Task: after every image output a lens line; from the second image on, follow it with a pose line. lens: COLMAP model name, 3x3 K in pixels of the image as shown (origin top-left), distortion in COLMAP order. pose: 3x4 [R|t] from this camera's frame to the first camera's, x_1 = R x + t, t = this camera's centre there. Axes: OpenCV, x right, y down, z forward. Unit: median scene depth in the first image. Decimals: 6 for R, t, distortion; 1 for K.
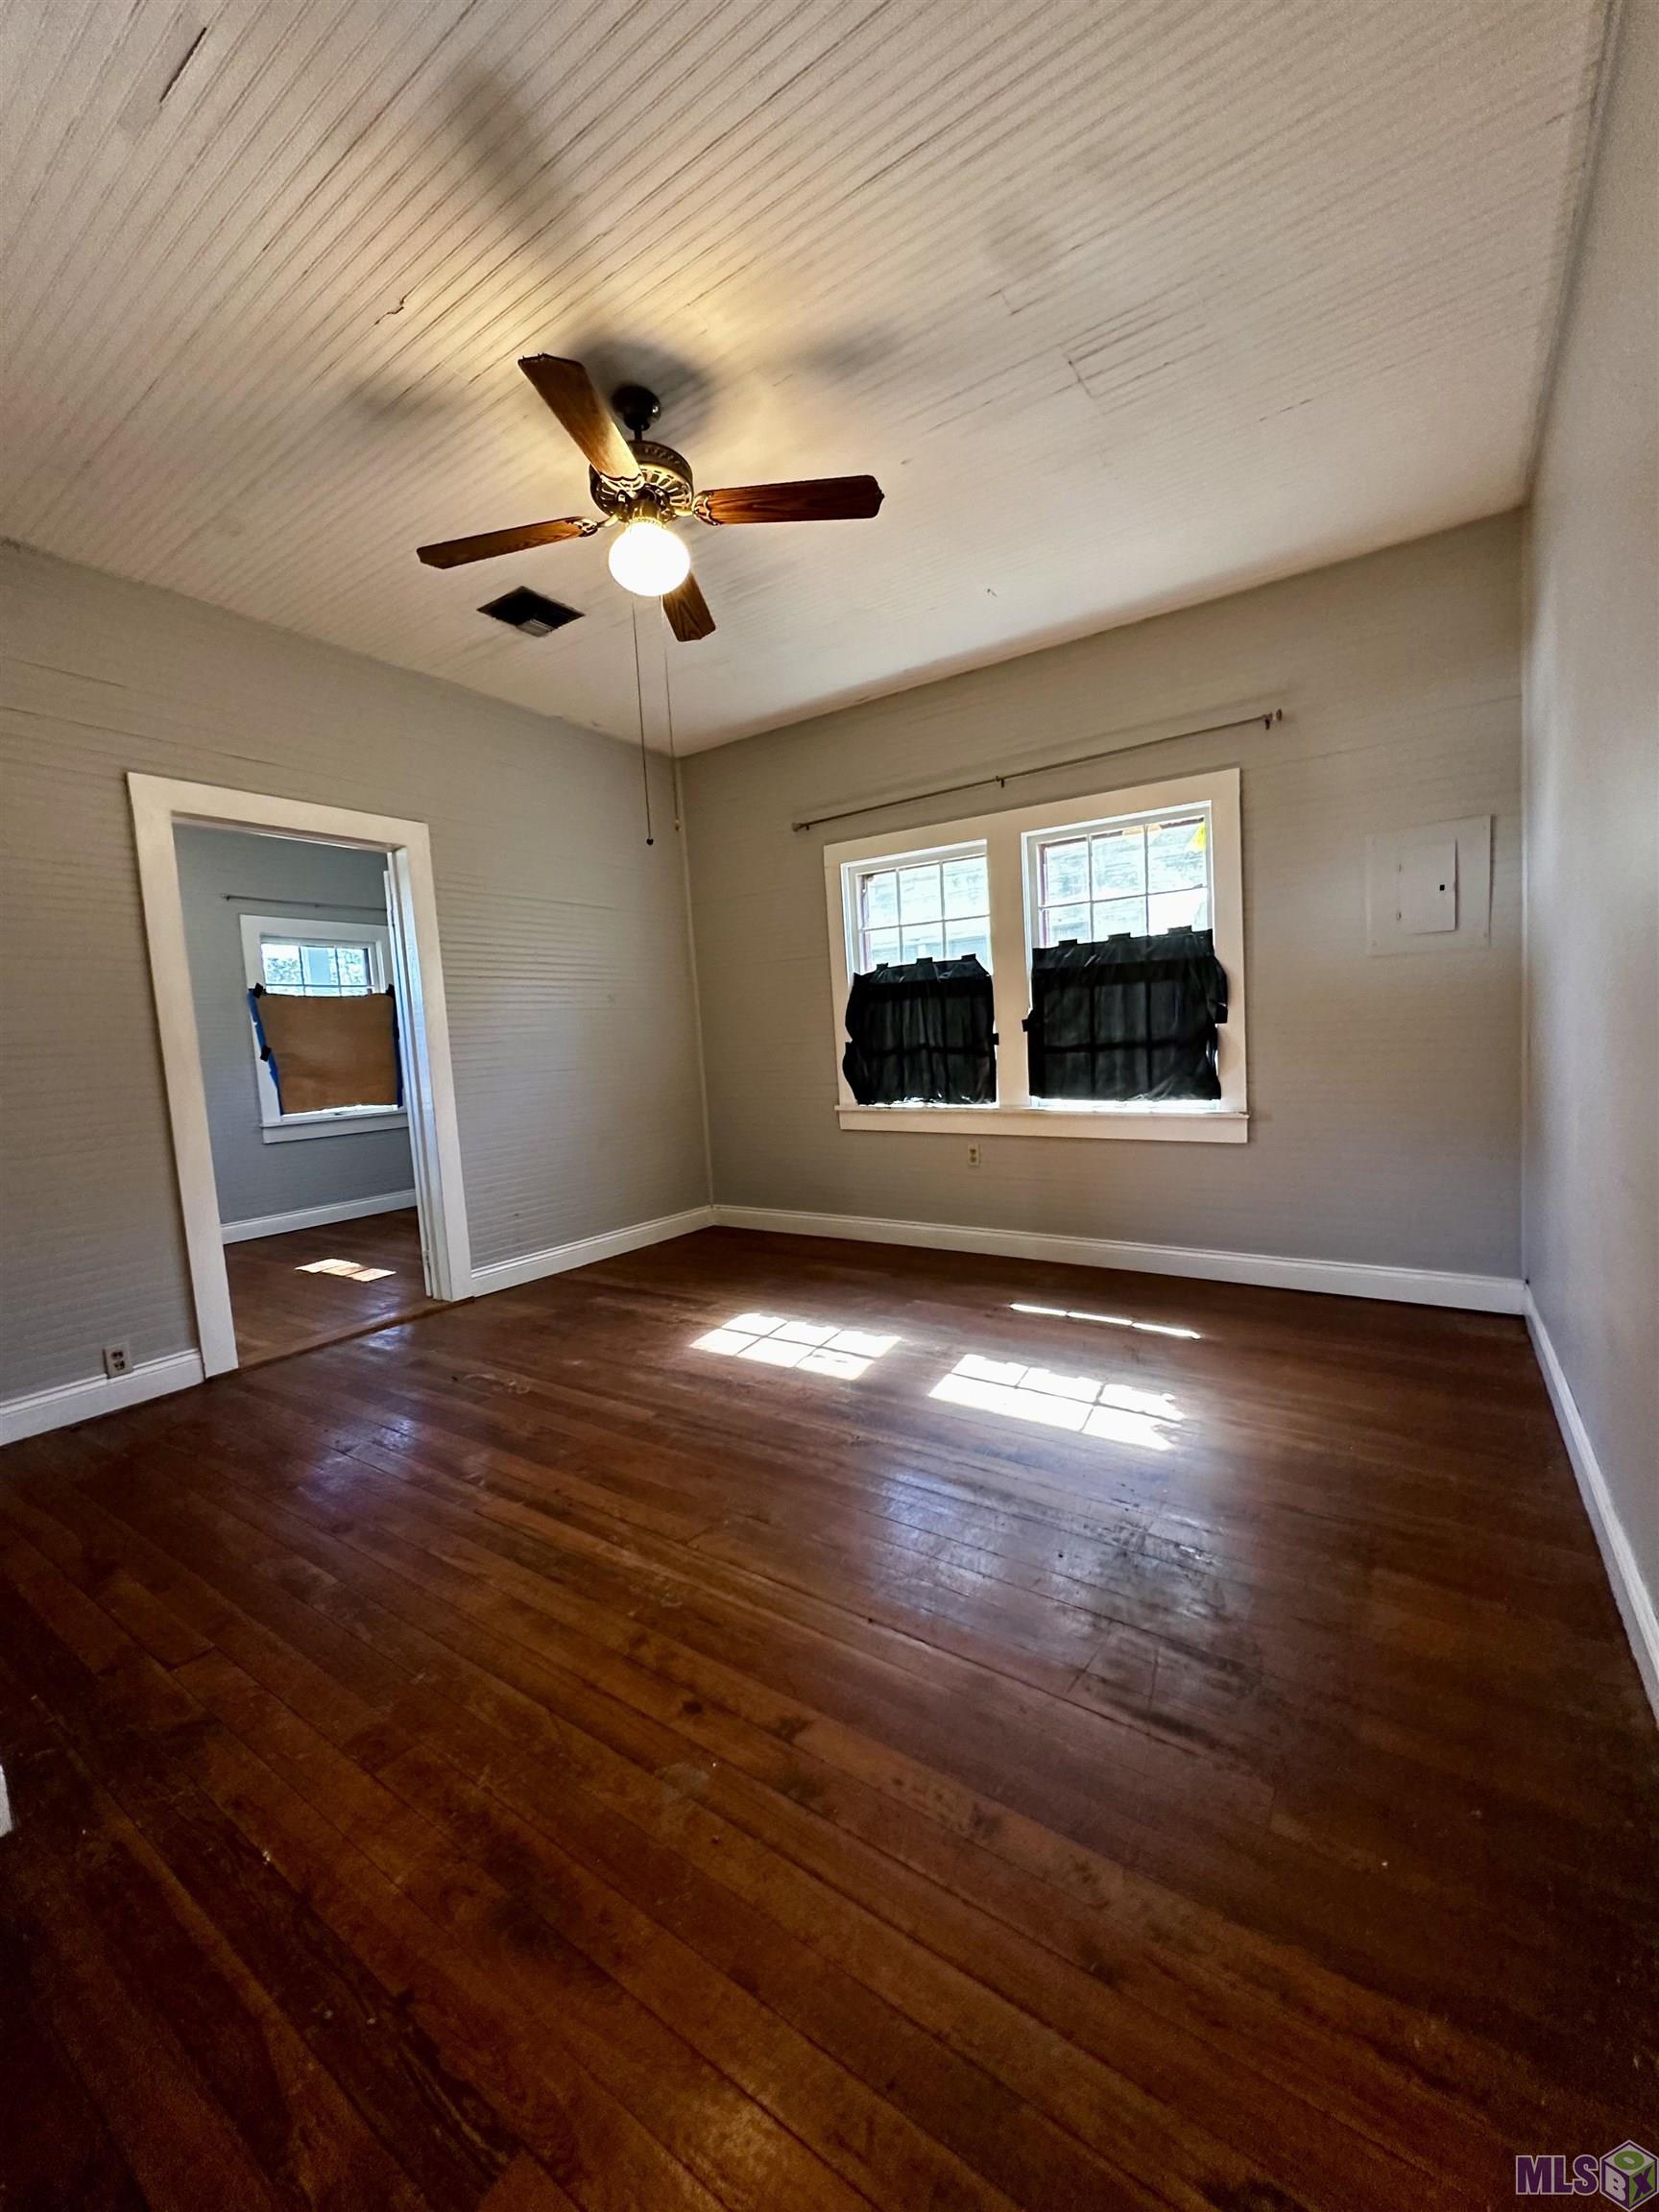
lens RADIAL K [[880.0, 0, 829.9], [0, 880.0, 1106.6], [0, 0, 1]] dist [-0.006630, 0.001170]
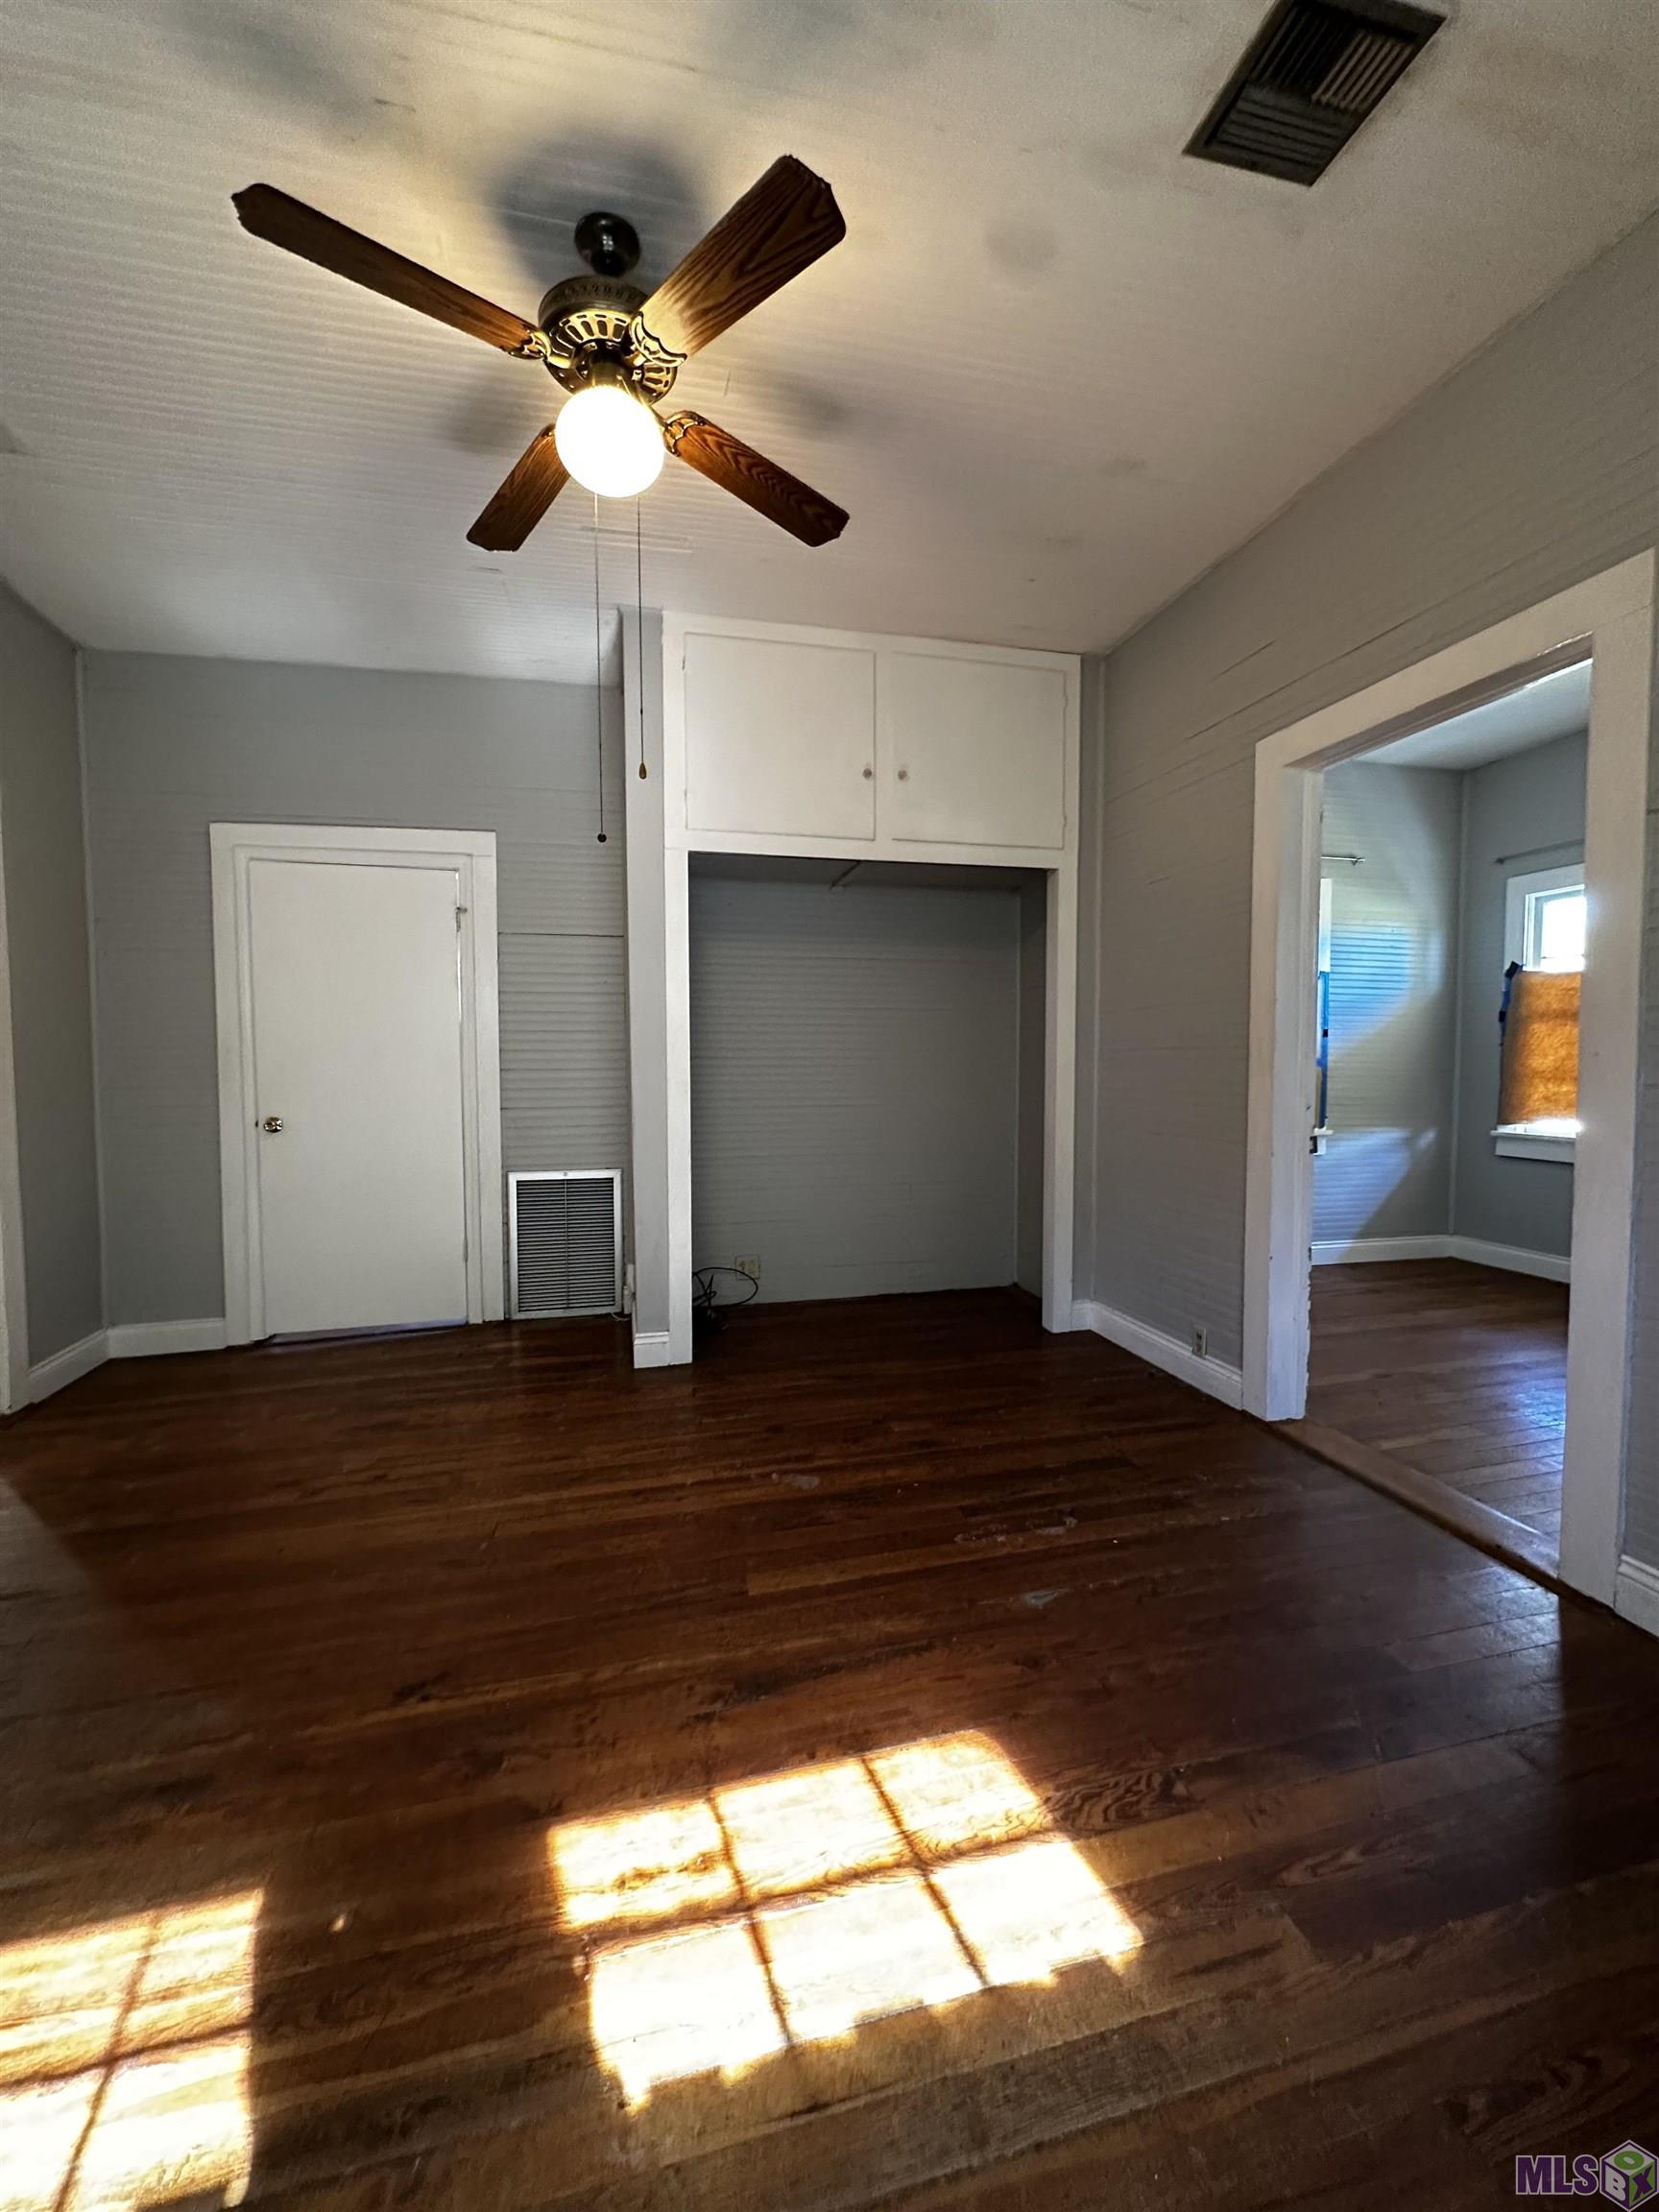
lens RADIAL K [[880.0, 0, 828.3], [0, 880.0, 1107.1], [0, 0, 1]] dist [-0.006630, 0.001170]
pose [[-0.660479, 0.103150, -0.743725, 0.218709], [-0.012223, 0.988910, 0.148010, -0.131001], [0.750745, 0.106848, -0.651894, 1.280522]]
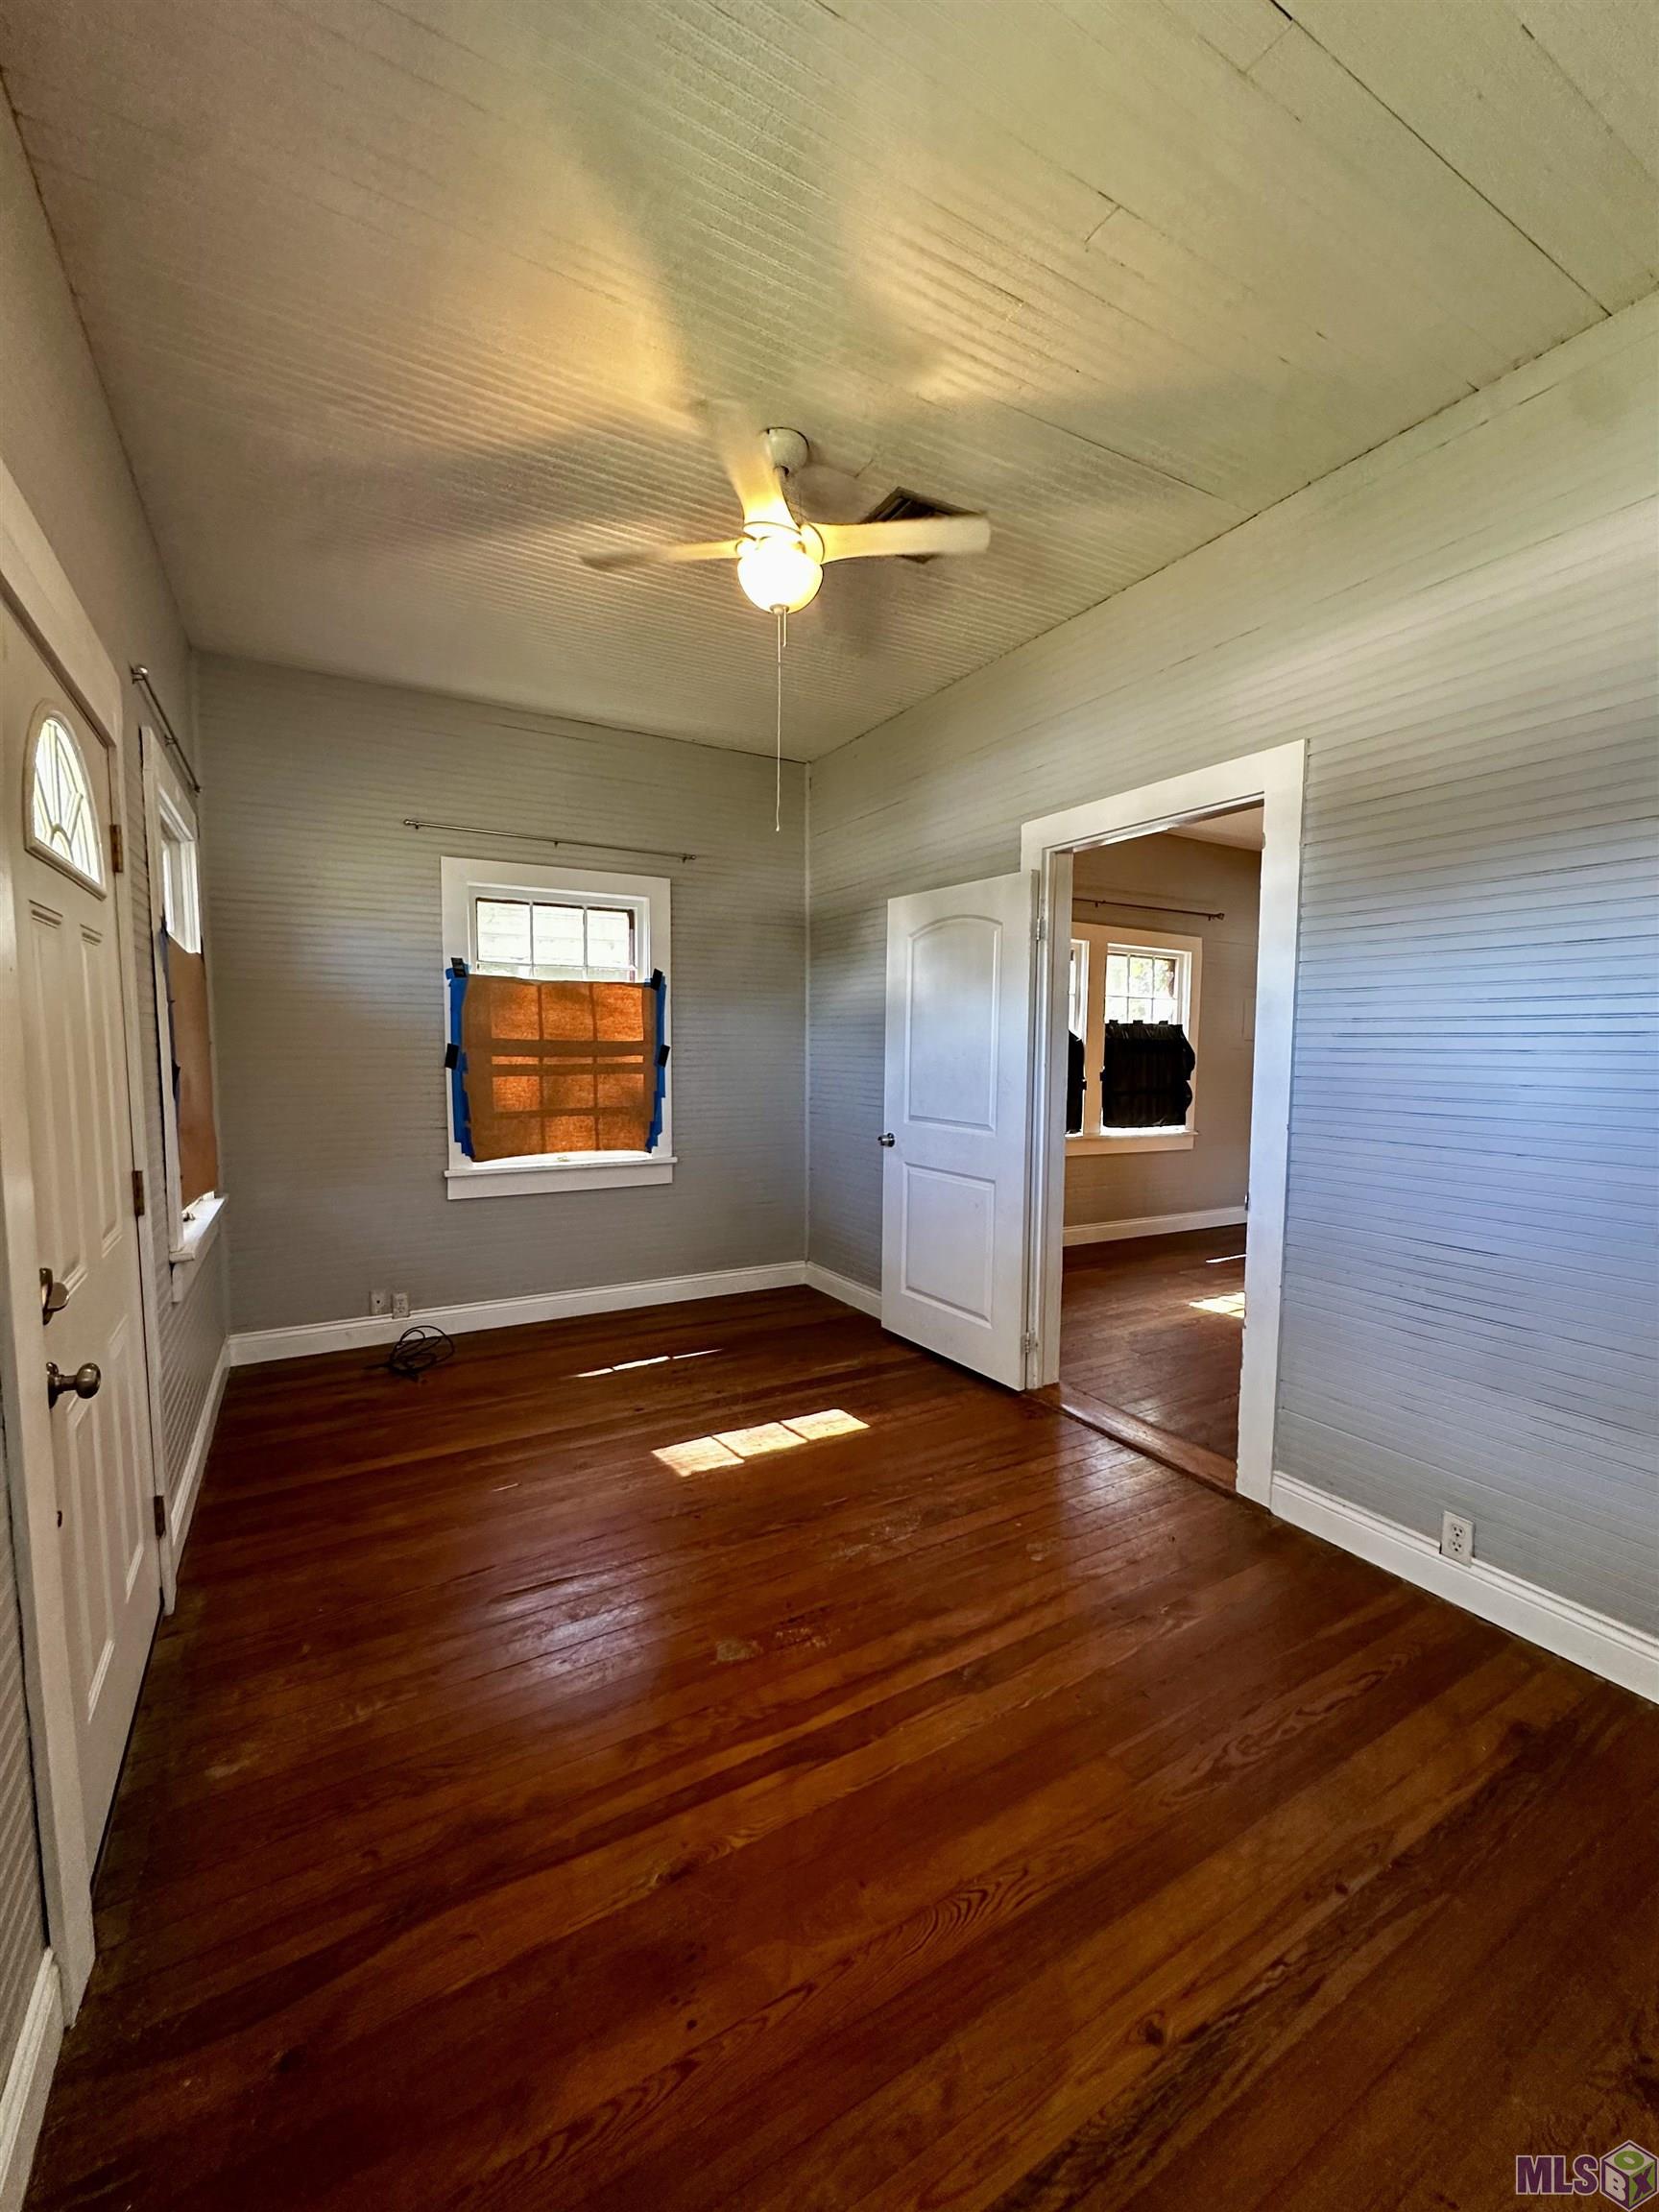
lens RADIAL K [[880.0, 0, 827.7], [0, 880.0, 1102.9], [0, 0, 1]] dist [-0.006630, 0.001170]
pose [[0.434952, -0.001921, 0.900452, -1.695466], [0.037340, 0.999176, -0.015905, -0.059542], [-0.899679, 0.040541, 0.434665, 1.065582]]
